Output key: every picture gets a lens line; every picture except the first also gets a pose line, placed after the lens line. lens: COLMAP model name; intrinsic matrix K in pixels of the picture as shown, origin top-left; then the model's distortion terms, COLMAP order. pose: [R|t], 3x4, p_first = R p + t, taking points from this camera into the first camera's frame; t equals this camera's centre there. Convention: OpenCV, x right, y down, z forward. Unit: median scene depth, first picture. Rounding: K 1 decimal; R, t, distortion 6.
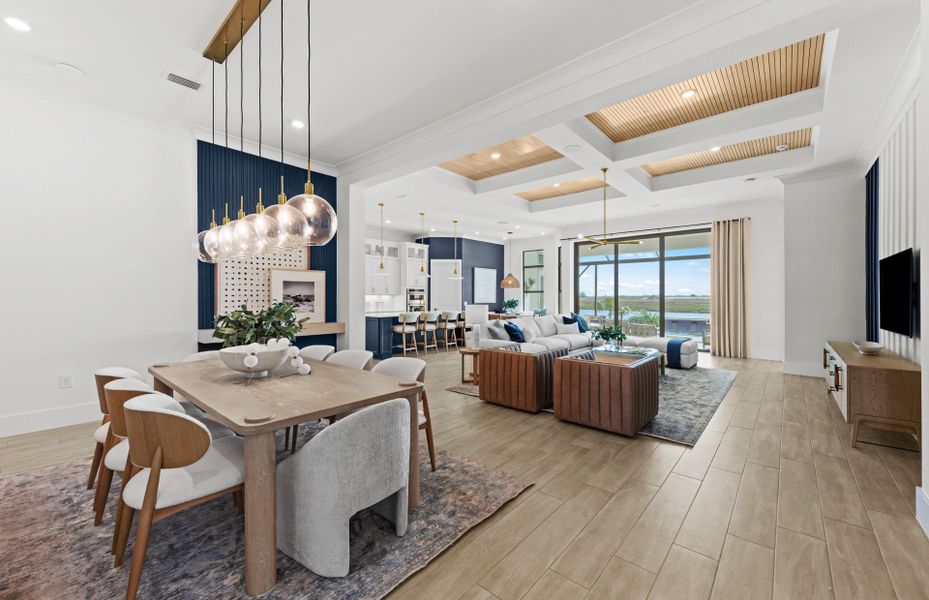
lens RADIAL K [[378.8, 0, 468.4], [0, 378.8, 300.4], [0, 0, 1]] dist [0.000707, 0.000169]
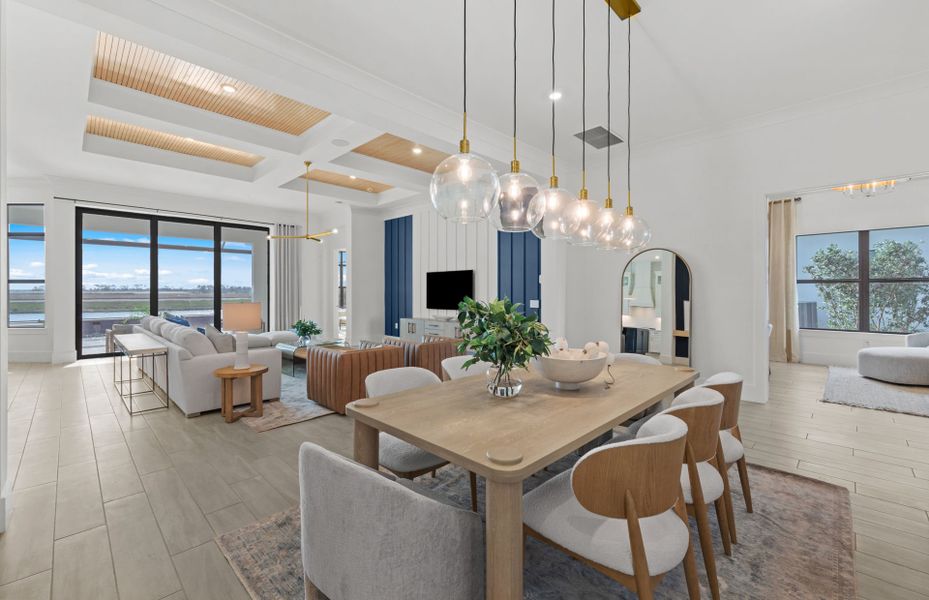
lens RADIAL K [[378.8, 0, 471.1], [0, 378.8, 290.2], [0, 0, 1]] dist [0.000707, 0.000169]
pose [[0.046984, 0.009682, 0.998849, -0.546395], [0.010916, 0.999888, -0.010205, 0.010111], [-0.998836, 0.011383, 0.046873, 0.454405]]
